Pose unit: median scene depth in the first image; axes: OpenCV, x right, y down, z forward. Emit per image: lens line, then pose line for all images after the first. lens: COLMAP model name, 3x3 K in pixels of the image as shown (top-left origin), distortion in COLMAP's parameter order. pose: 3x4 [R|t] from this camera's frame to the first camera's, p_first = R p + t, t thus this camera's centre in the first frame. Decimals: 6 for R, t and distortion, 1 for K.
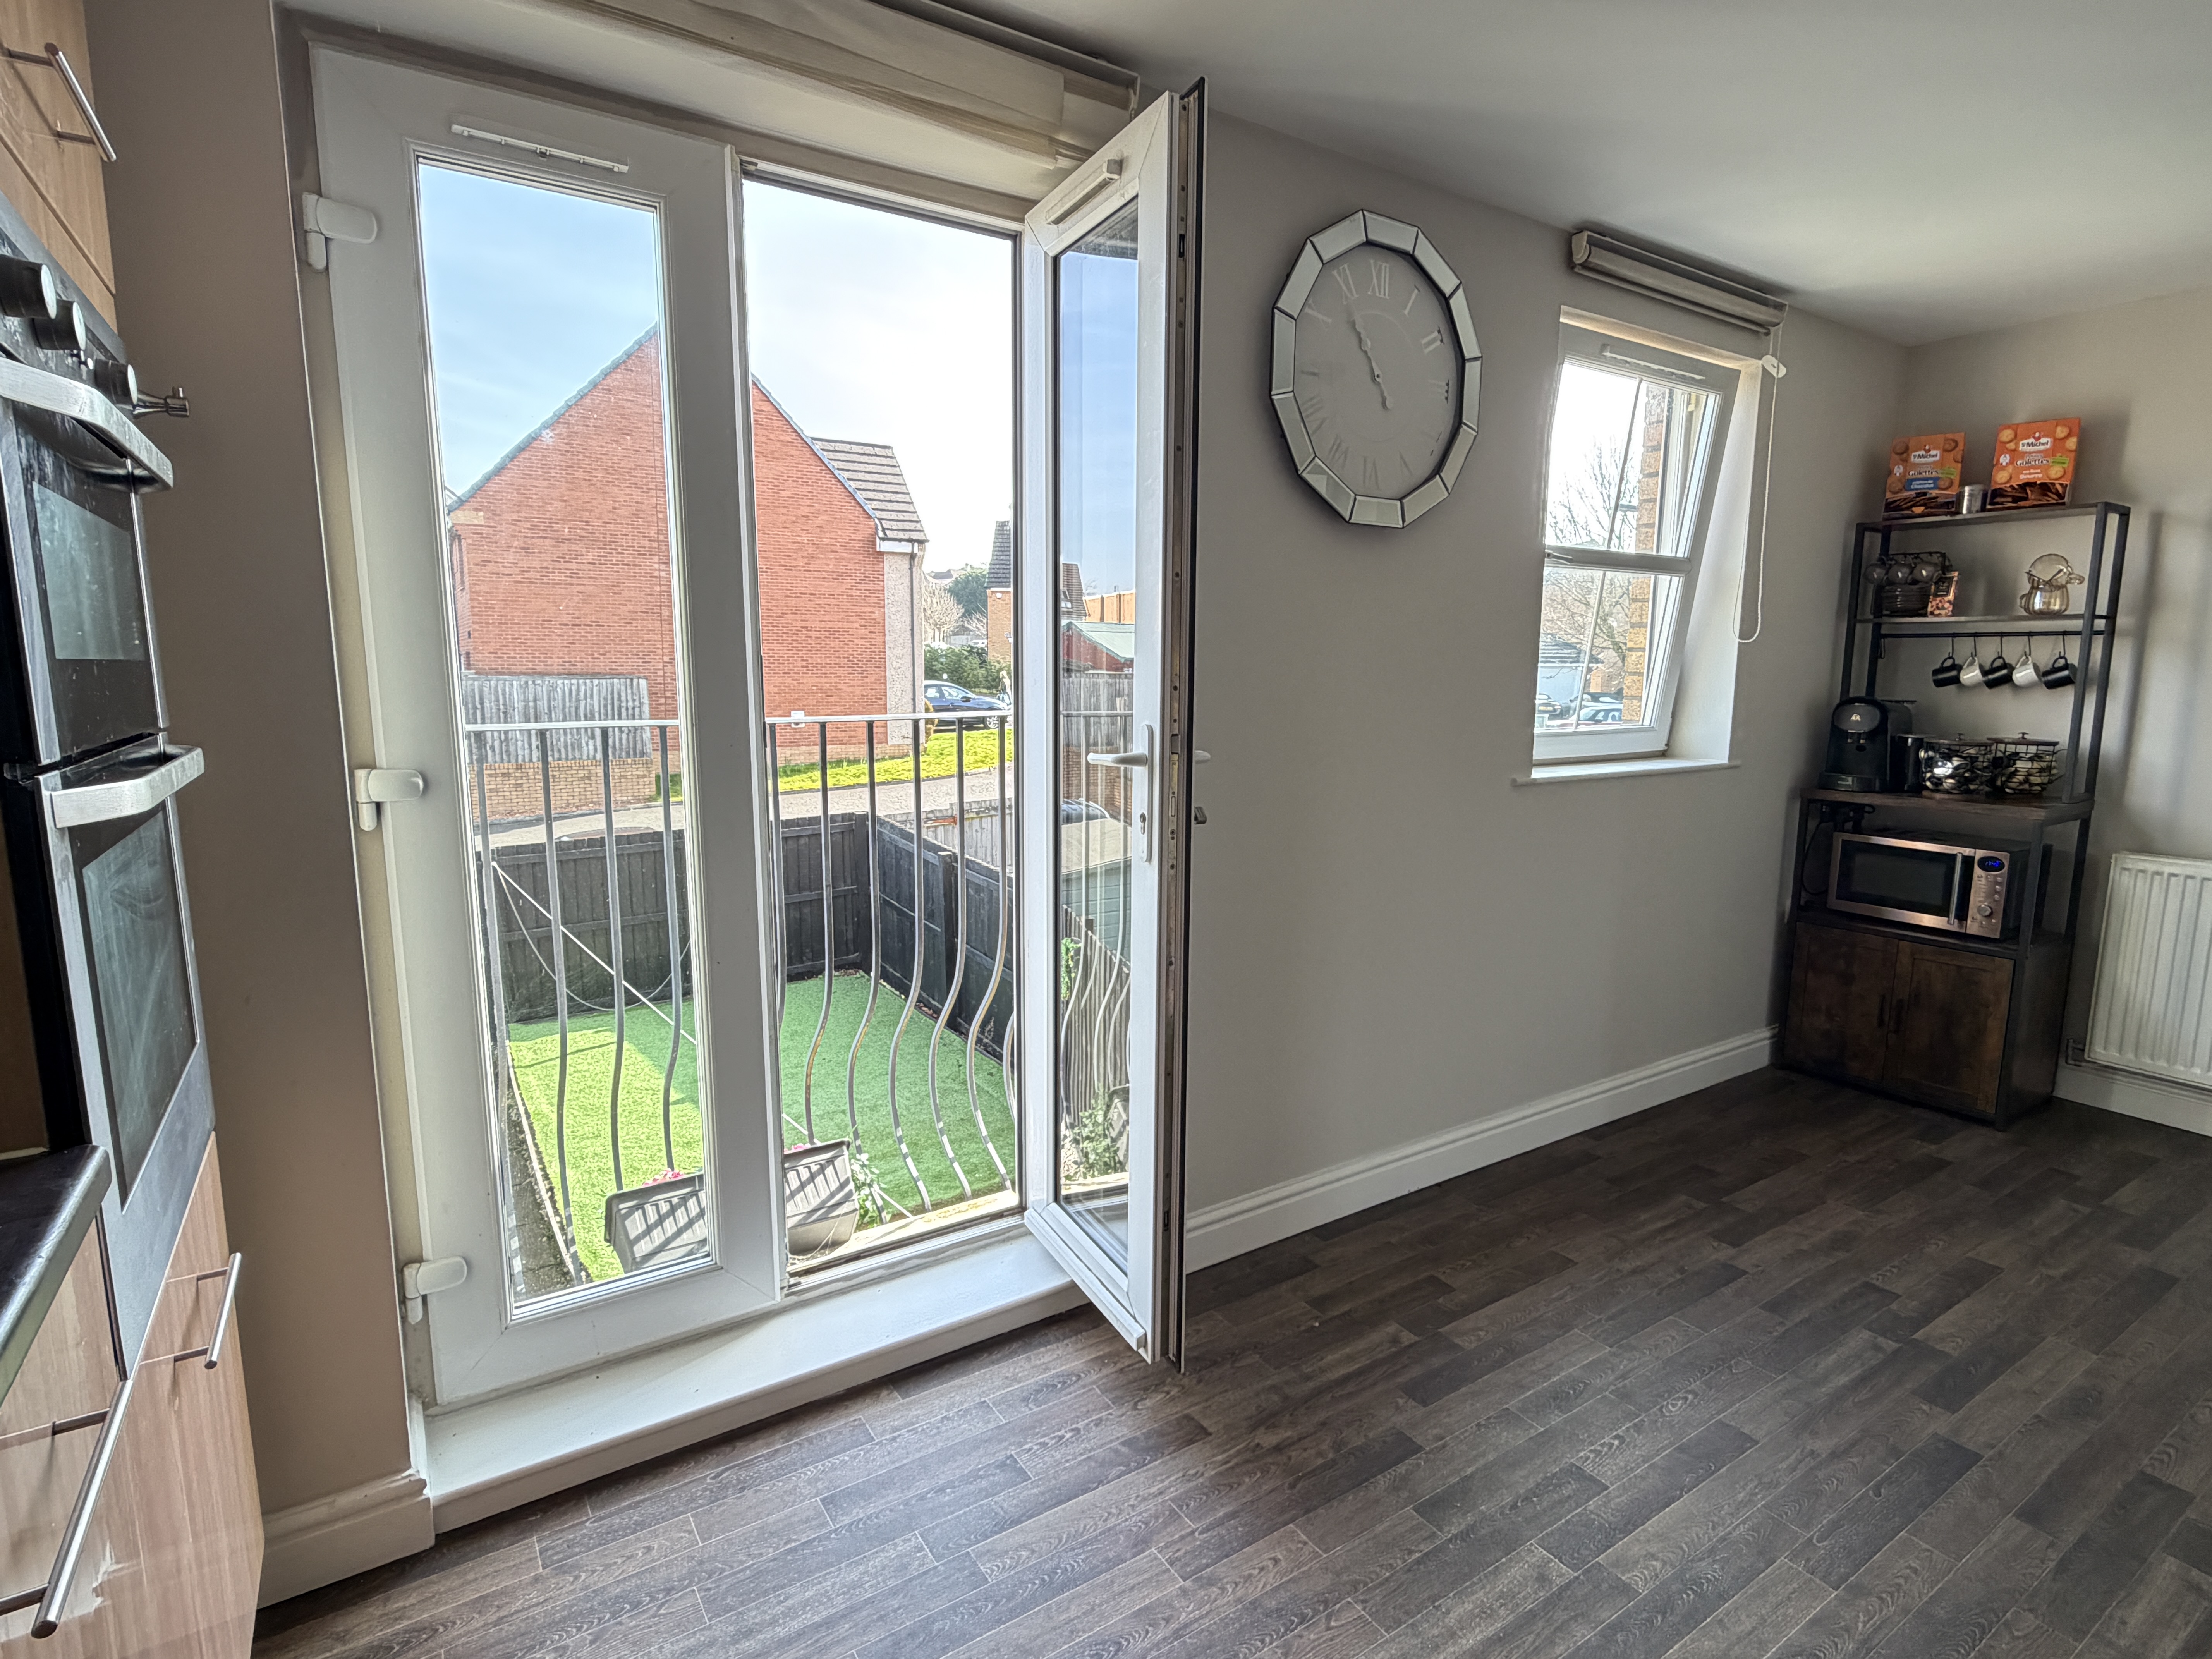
lens RADIAL K [[1122.5, 0, 1104.6], [0, 1122.5, 819.3], [0, 0, 1]] dist [-0.000177, 0.001468]
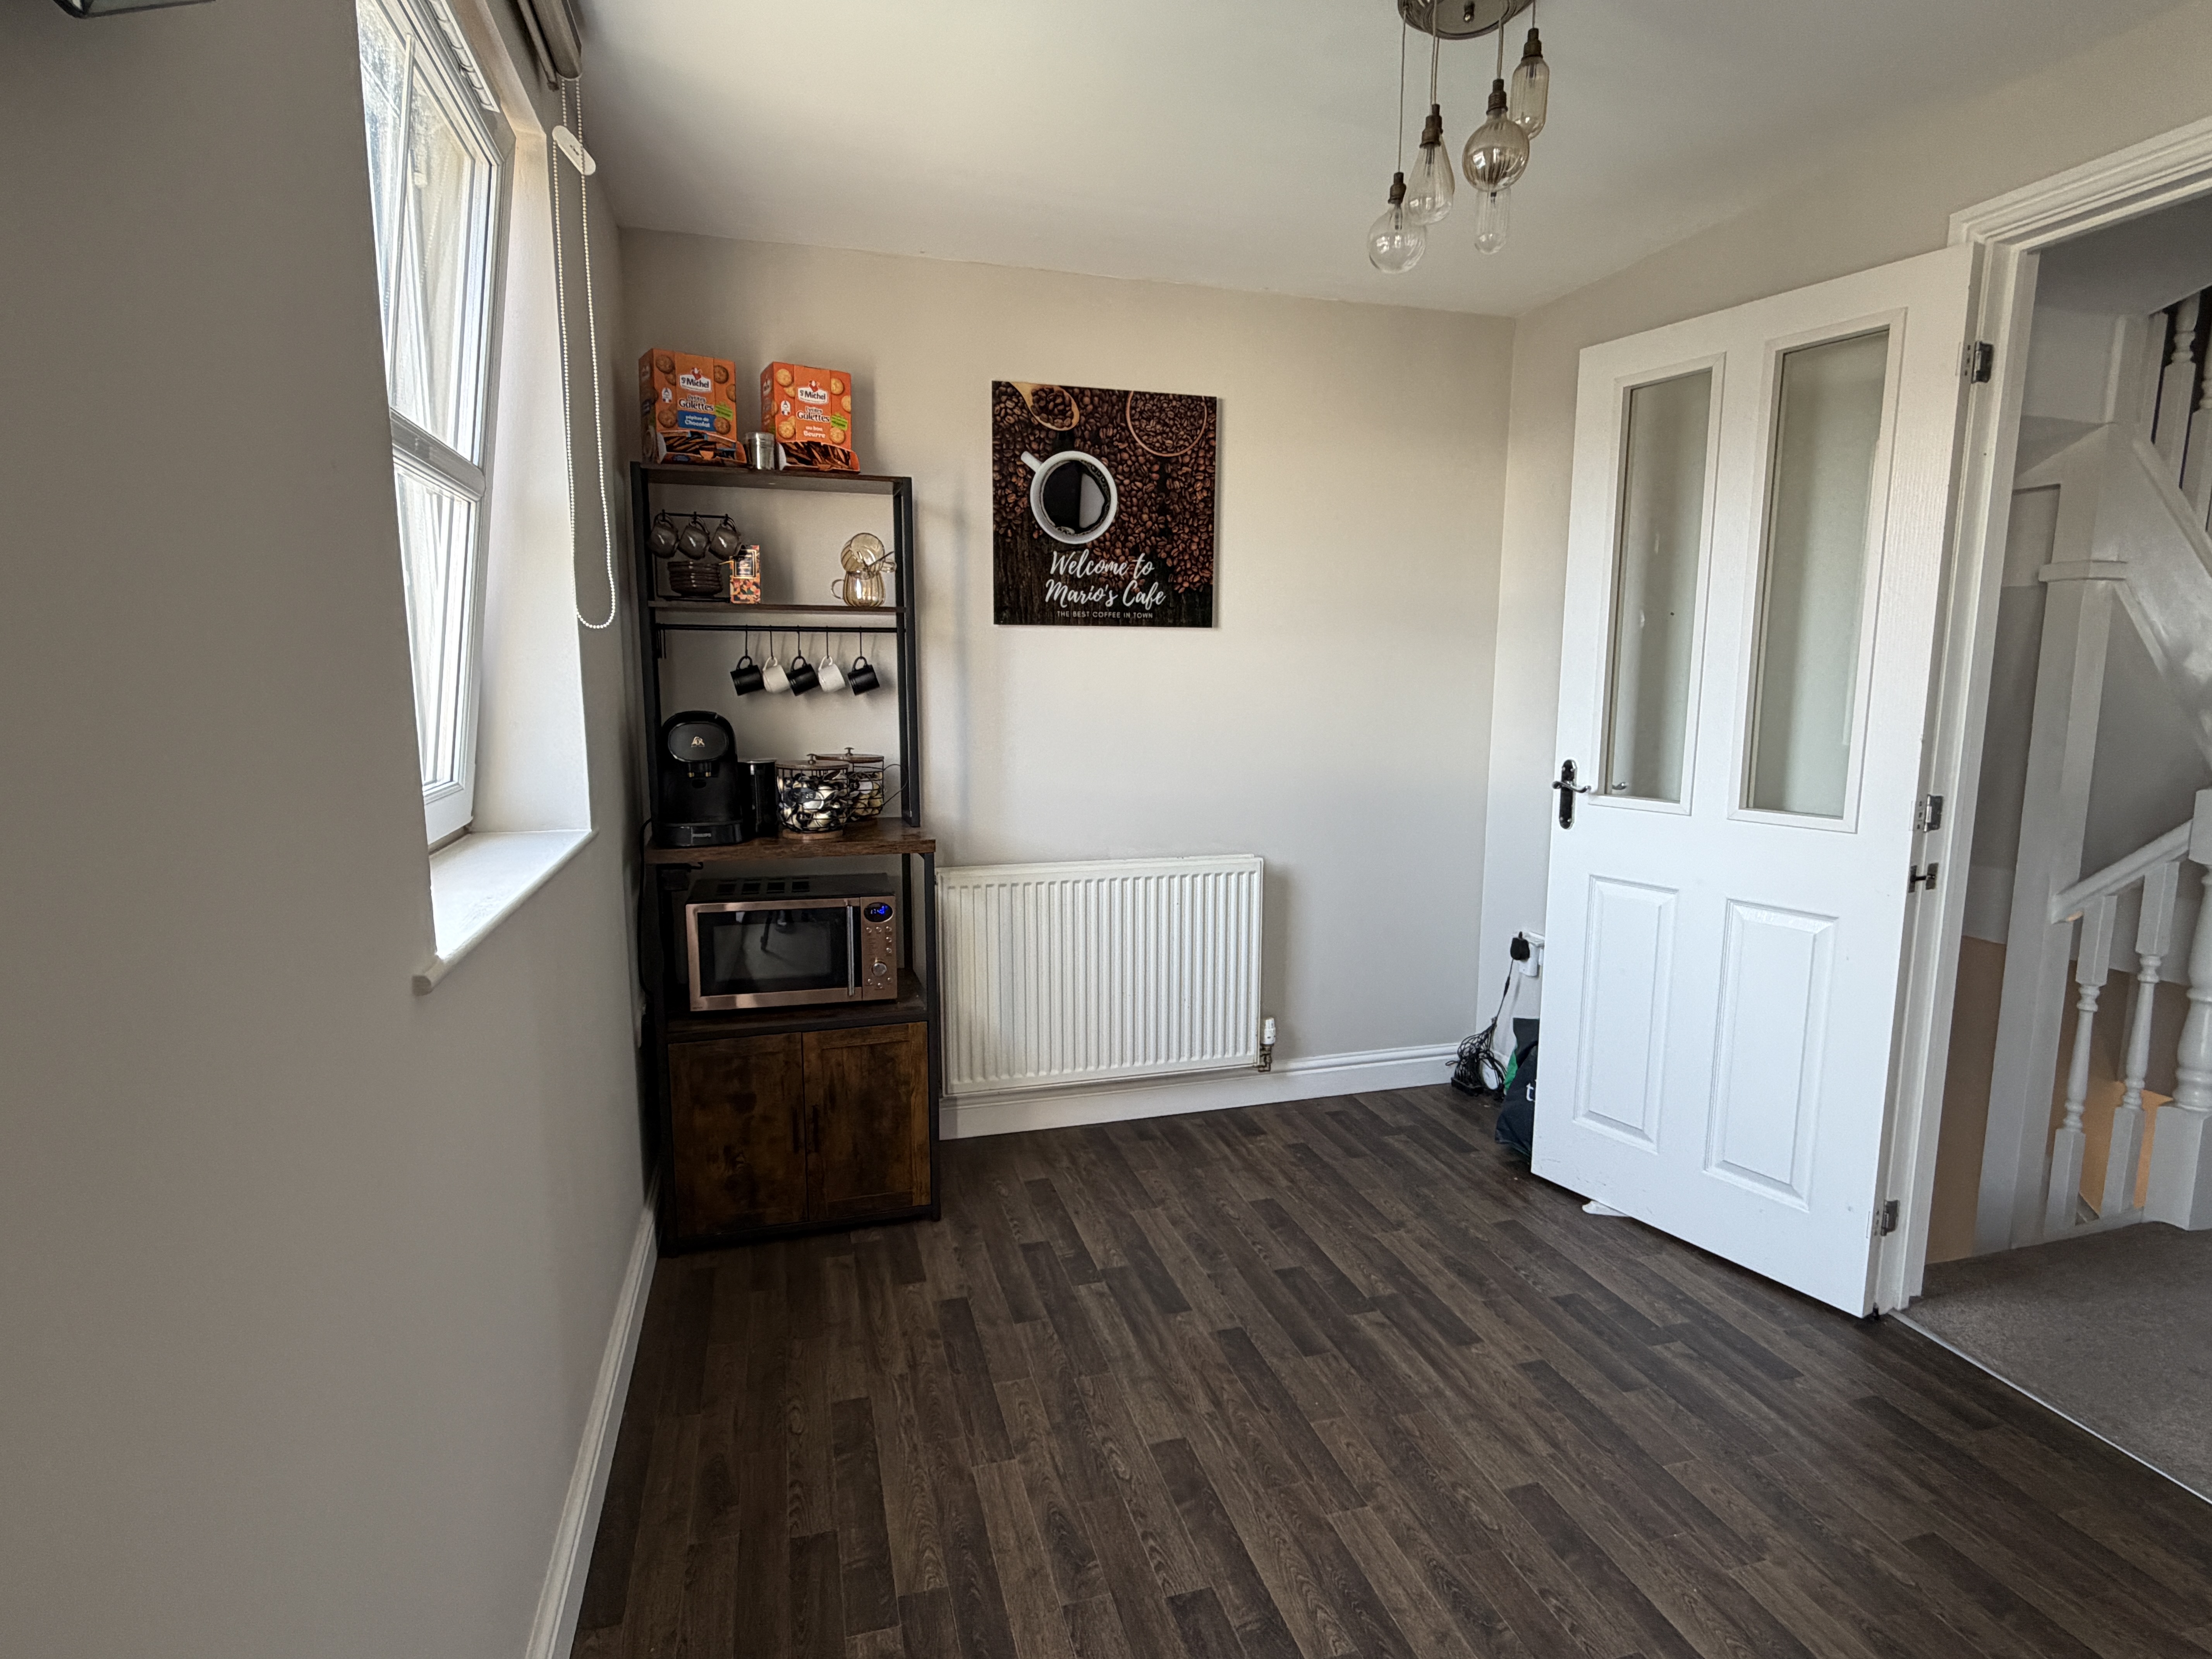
lens RADIAL K [[1122.5, 0, 1114.8], [0, 1122.5, 834.7], [0, 0, 1]] dist [-0.000177, 0.001468]
pose [[0.296198, -0.142171, 0.944486, 0.077733], [0.129115, 0.985743, 0.107889, -0.078323], [-0.946359, 0.089990, 0.310332, 0.562903]]
